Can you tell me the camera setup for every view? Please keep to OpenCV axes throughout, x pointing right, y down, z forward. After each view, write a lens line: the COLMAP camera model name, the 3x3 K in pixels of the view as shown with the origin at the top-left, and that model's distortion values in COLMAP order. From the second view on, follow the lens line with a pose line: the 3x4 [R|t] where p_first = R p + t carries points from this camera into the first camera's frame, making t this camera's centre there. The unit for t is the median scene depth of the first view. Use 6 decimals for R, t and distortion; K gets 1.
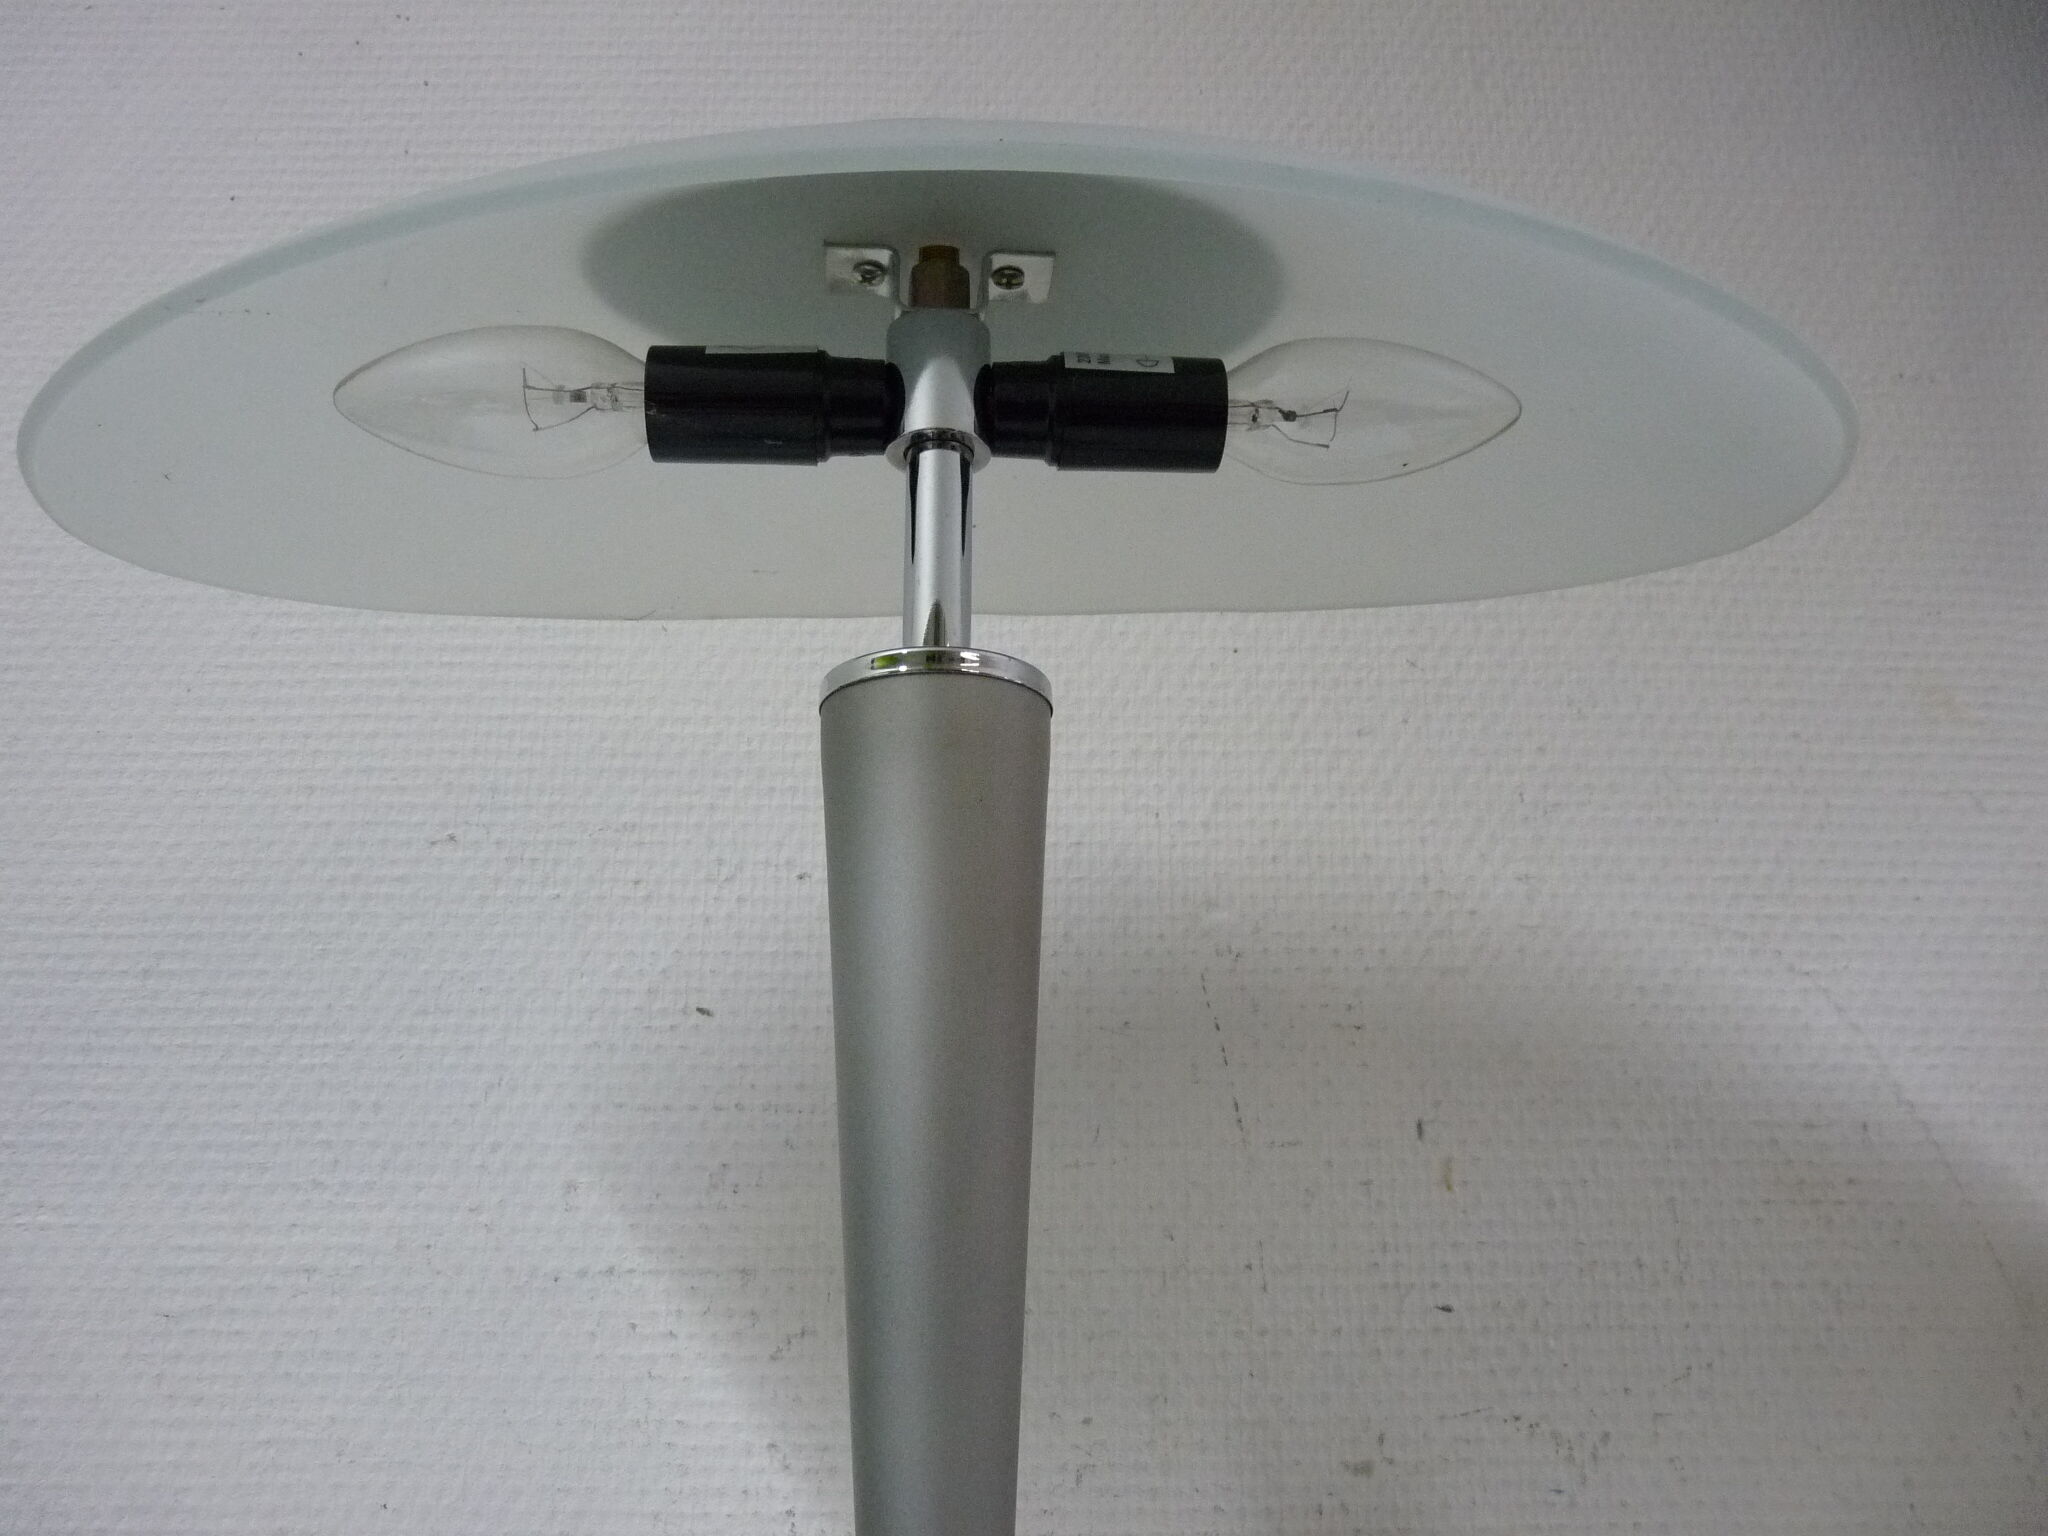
lens RADIAL K [[1648.6, 0, 1014.4], [0, 1648.6, 763.9], [0, 0, 1]] dist [-0.006765, -0.037898]
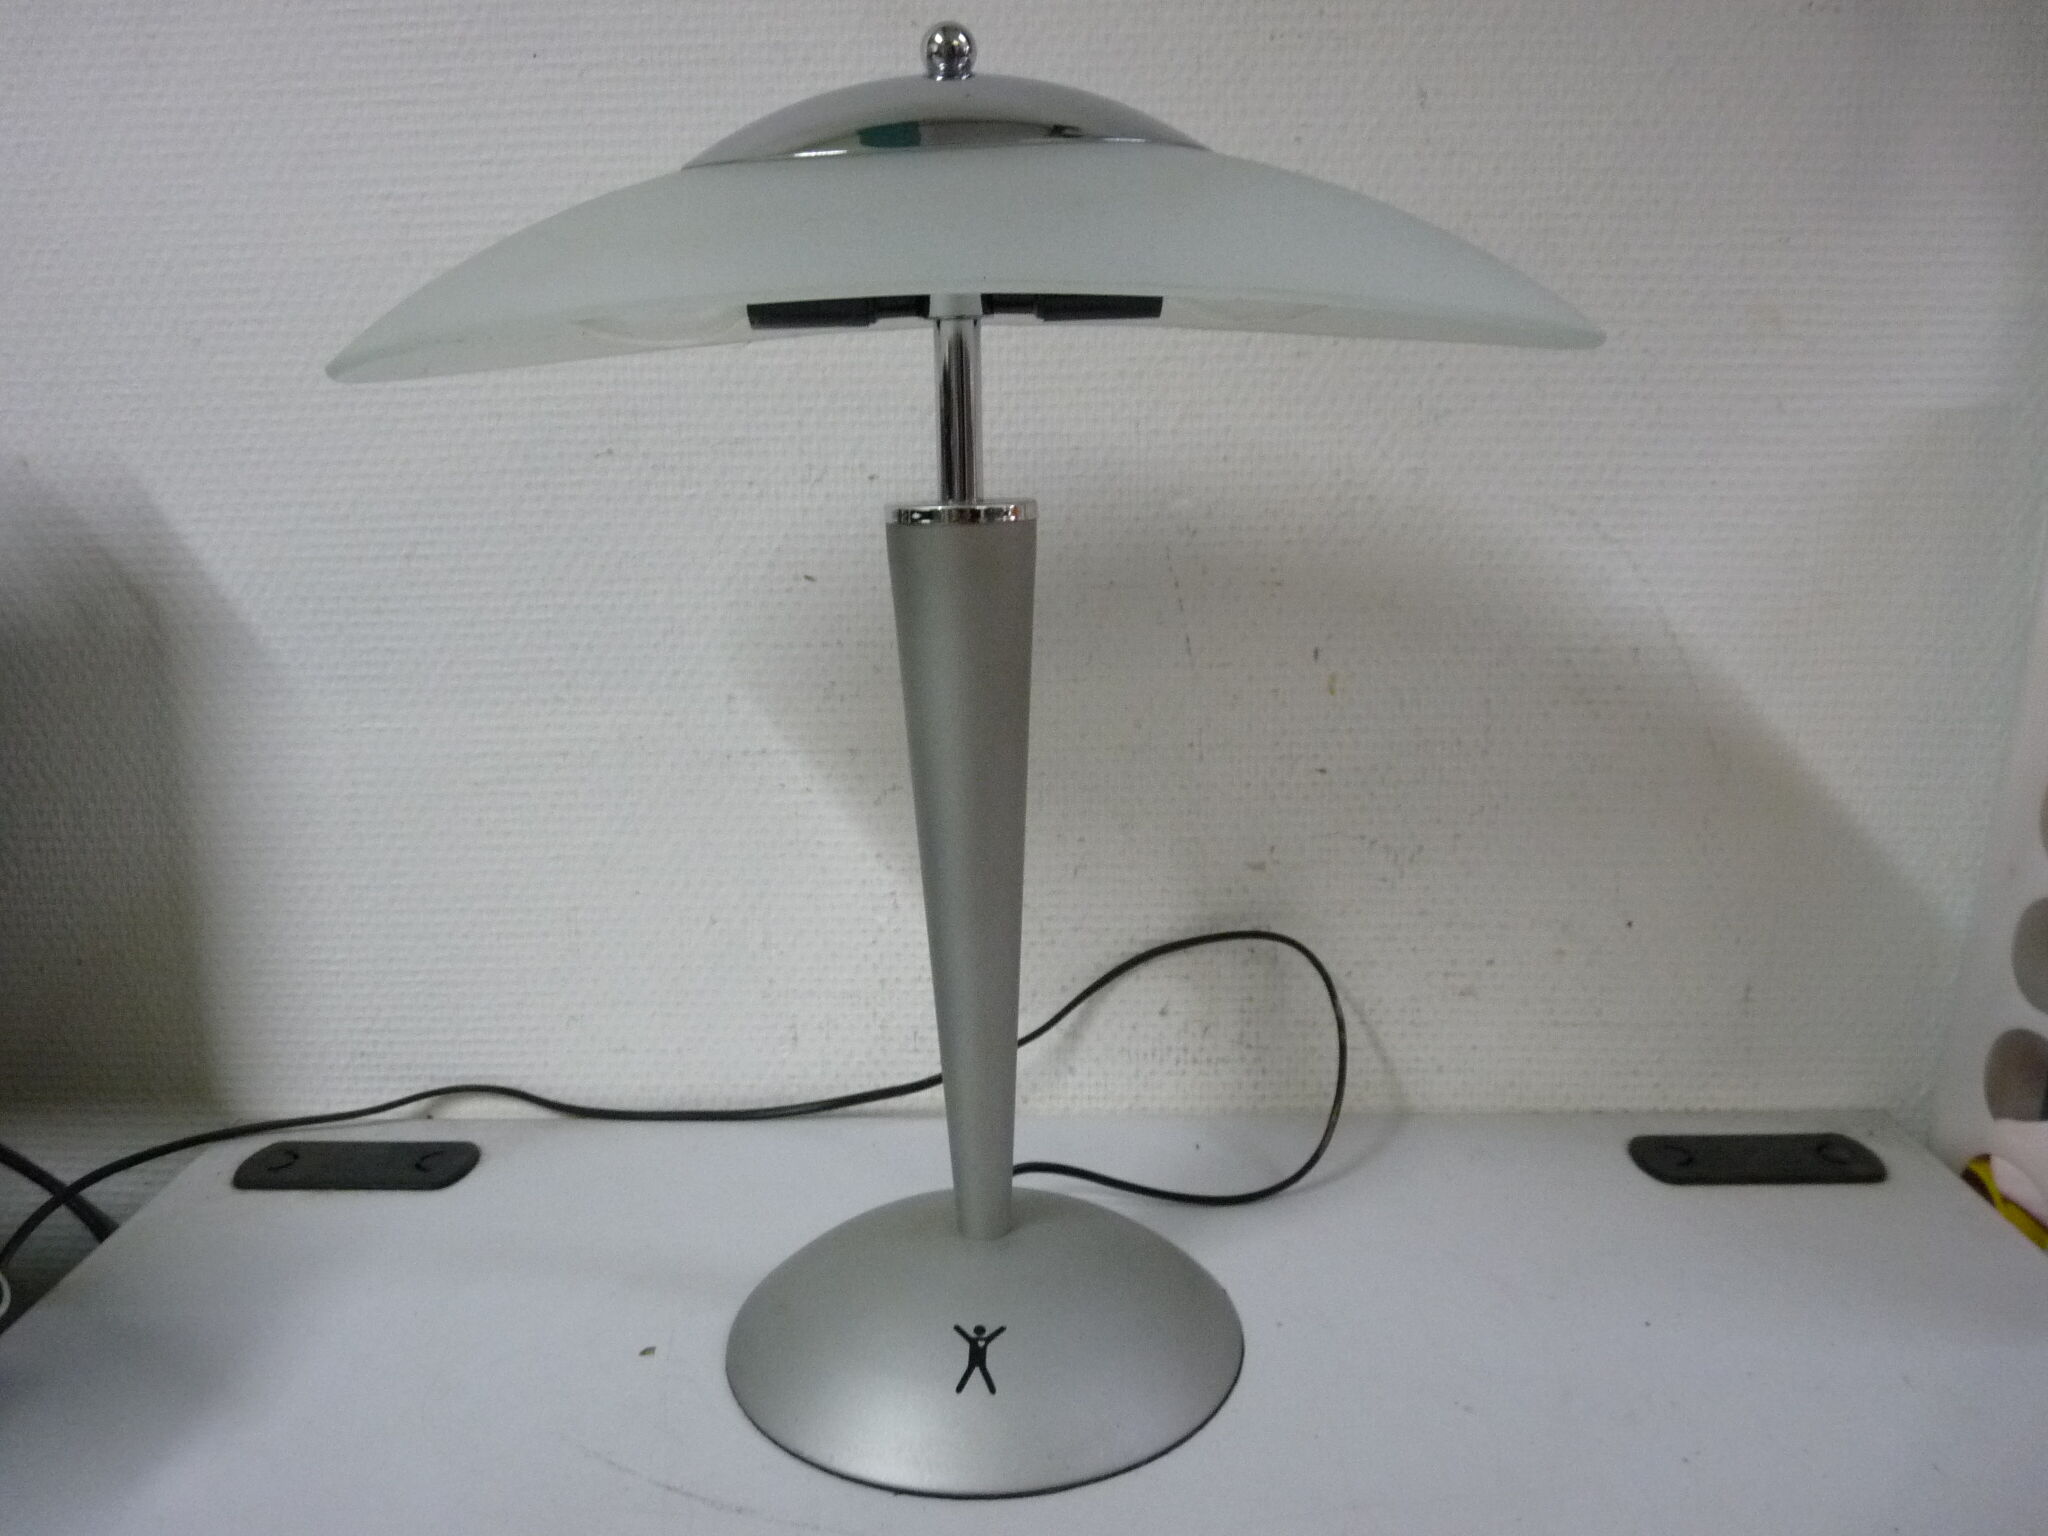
lens RADIAL K [[1648.6, 0, 1015.2], [0, 1648.6, 773.6], [0, 0, 1]] dist [-0.006765, -0.037898]
pose [[0.999200, -0.004959, -0.039677, 0.041874], [0.024042, 0.867393, 0.497043, -0.401599], [0.031950, -0.497599, 0.866818, -0.293987]]
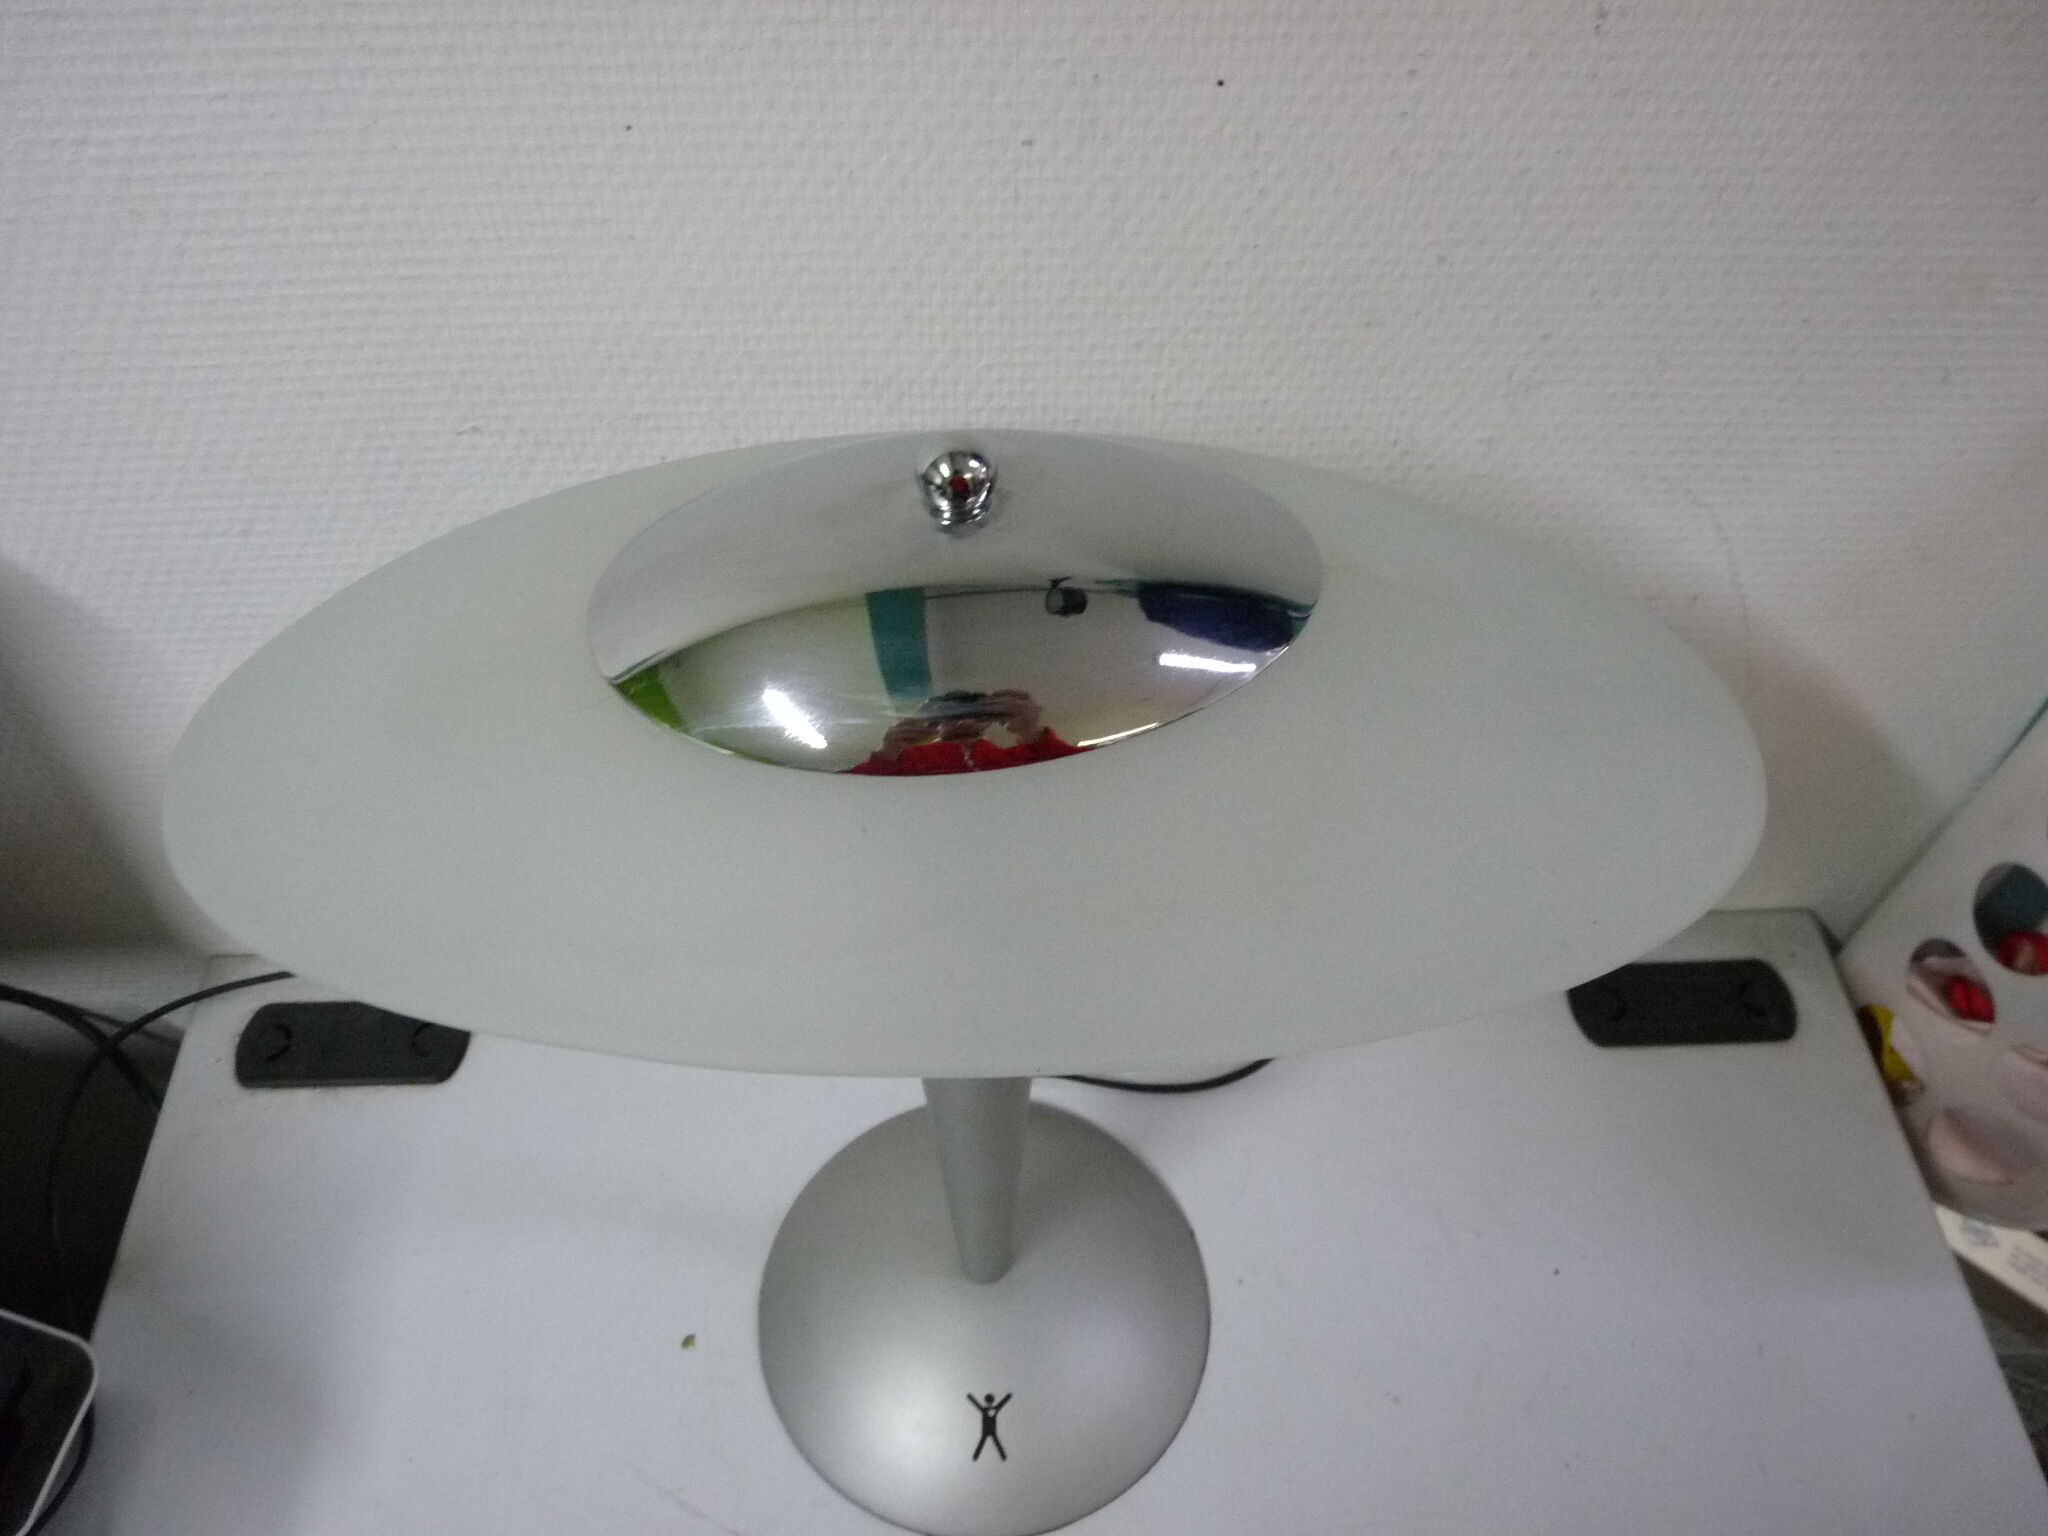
lens RADIAL K [[1648.6, 0, 1015.2], [0, 1648.6, 781.0], [0, 0, 1]] dist [-0.006765, -0.037898]
pose [[0.999637, -0.013174, 0.023500, -0.028759], [-0.016612, 0.385287, 0.922647, -0.869149], [-0.021209, -0.922703, 0.384929, 0.401046]]
